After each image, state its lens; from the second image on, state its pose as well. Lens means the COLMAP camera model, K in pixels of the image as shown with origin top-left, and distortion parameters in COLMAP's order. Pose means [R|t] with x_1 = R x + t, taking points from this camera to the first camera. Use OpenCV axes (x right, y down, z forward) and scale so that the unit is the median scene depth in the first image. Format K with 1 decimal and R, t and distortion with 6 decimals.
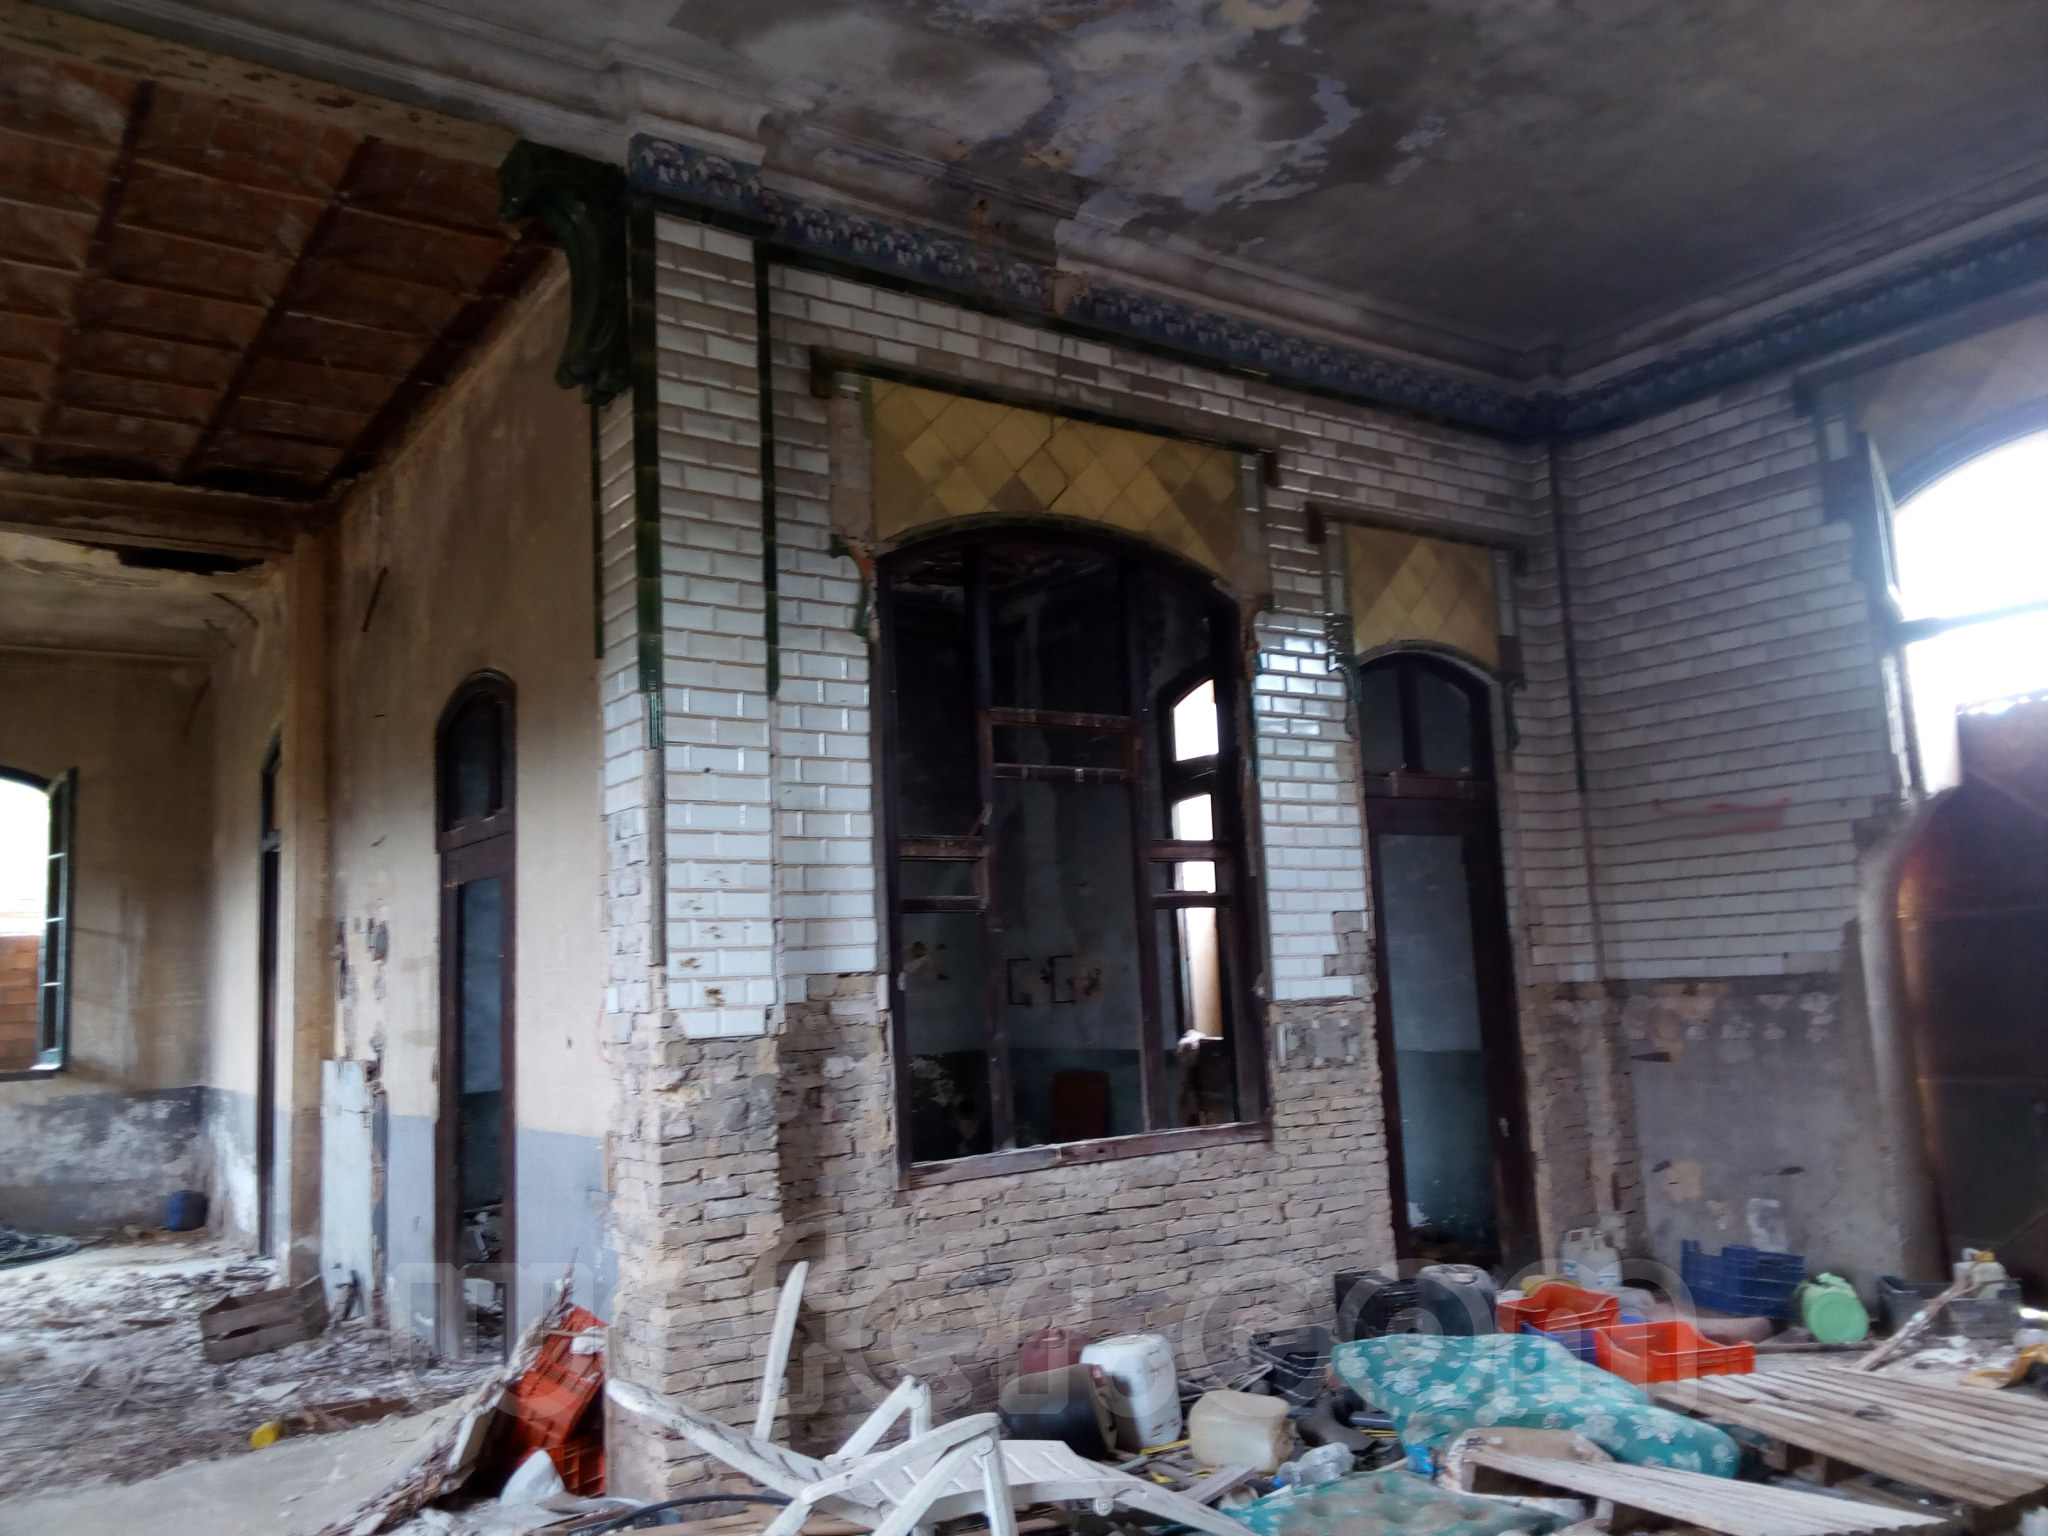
lens RADIAL K [[1602.6, 0, 1031.5], [0, 1602.6, 770.1], [0, 0, 1]] dist [0.091690, -0.155703]
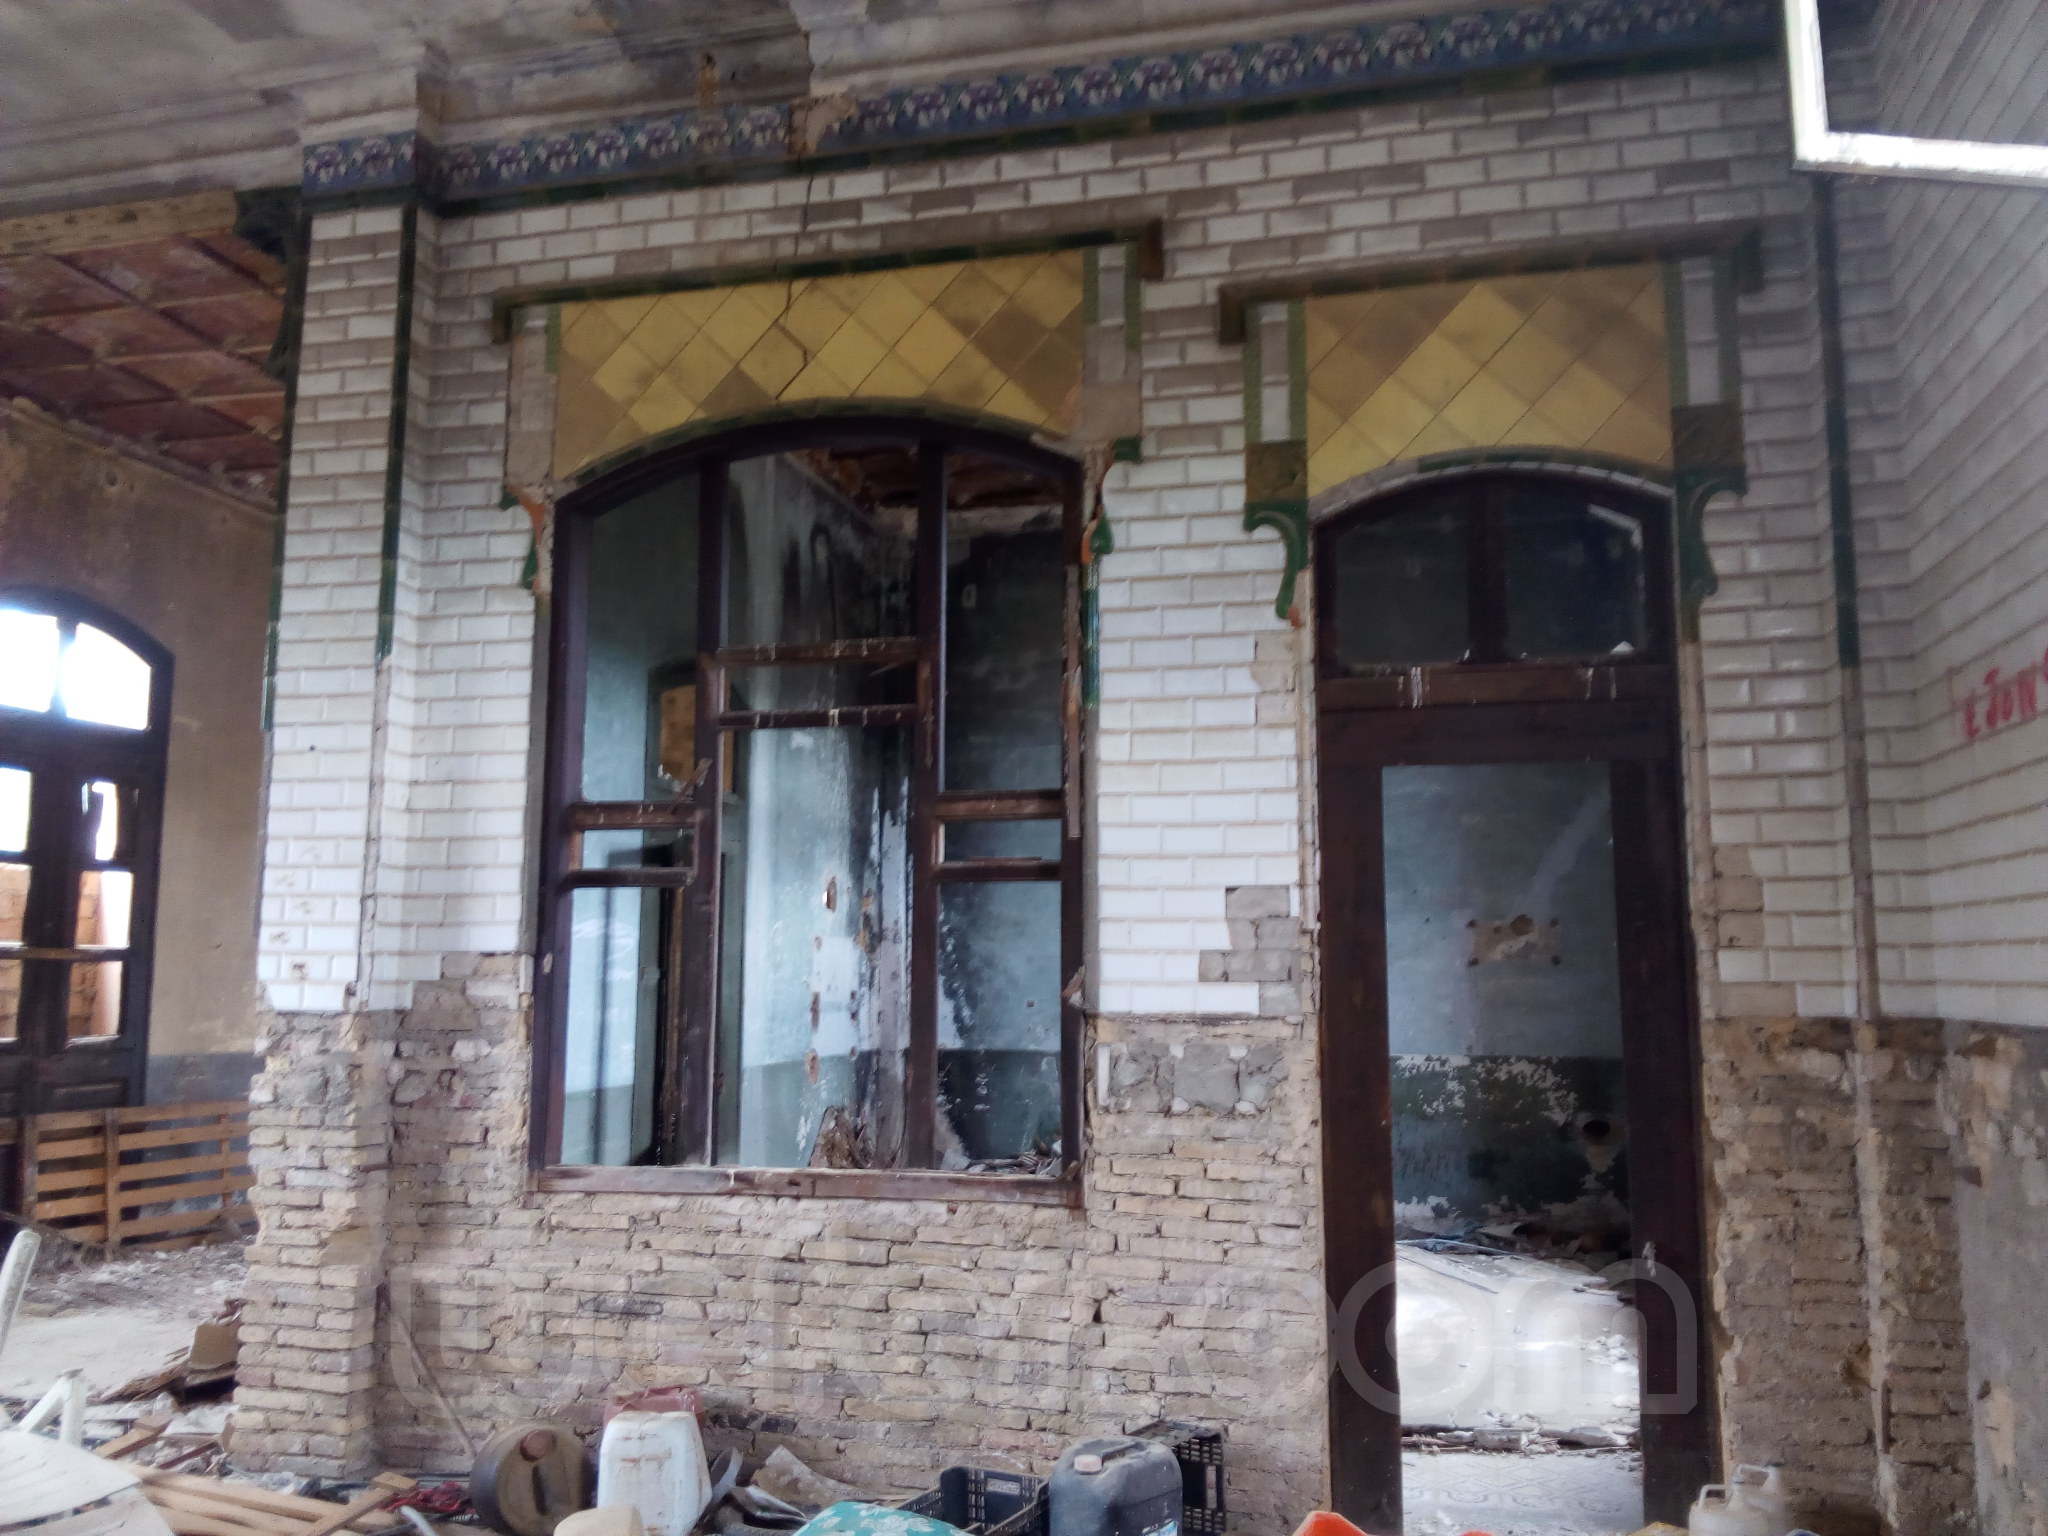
lens RADIAL K [[1602.6, 0, 1031.5], [0, 1602.6, 770.1], [0, 0, 1]] dist [0.091690, -0.155703]
pose [[0.650795, -0.047007, -0.757797, 0.763946], [0.068091, 0.997673, -0.003410, 0.042131], [0.756194, -0.049380, 0.652482, 0.590740]]
